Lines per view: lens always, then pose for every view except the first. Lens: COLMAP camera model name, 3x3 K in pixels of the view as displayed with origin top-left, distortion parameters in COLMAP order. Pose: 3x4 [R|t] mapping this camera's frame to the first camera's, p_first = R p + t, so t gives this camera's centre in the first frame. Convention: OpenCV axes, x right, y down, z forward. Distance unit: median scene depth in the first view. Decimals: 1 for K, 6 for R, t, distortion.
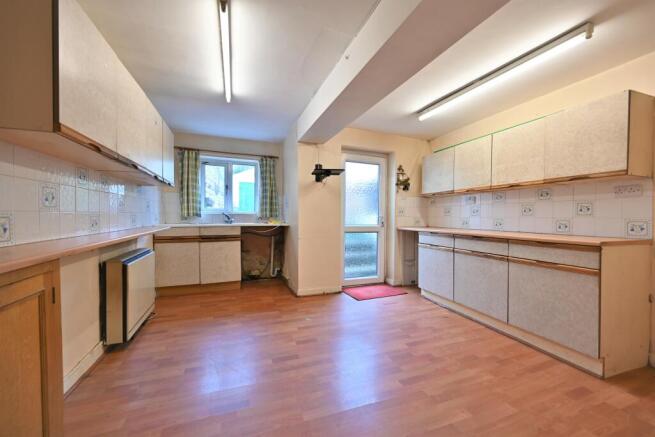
lens RADIAL K [[261.4, 0, 327.5], [0, 261.4, 218.5], [0, 0, 1]] dist [-0.000269, -0.000035]
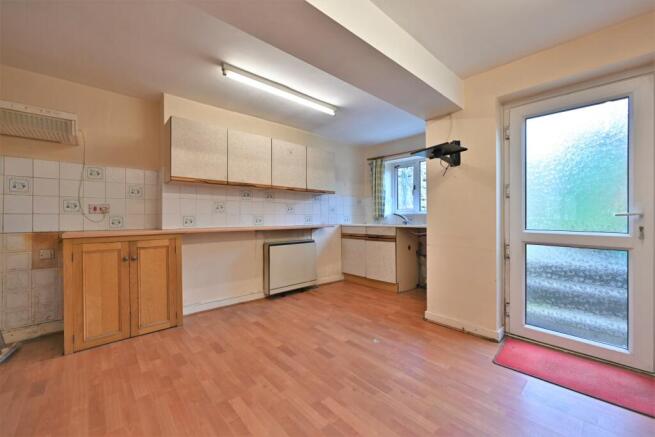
lens RADIAL K [[261.4, 0, 327.5], [0, 261.4, 218.5], [0, 0, 1]] dist [-0.000269, -0.000035]
pose [[0.360050, -0.005038, -0.932919, 0.501307], [-0.009440, 0.999915, -0.009043, 0.009350], [0.932885, 0.012063, 0.359972, 0.441745]]
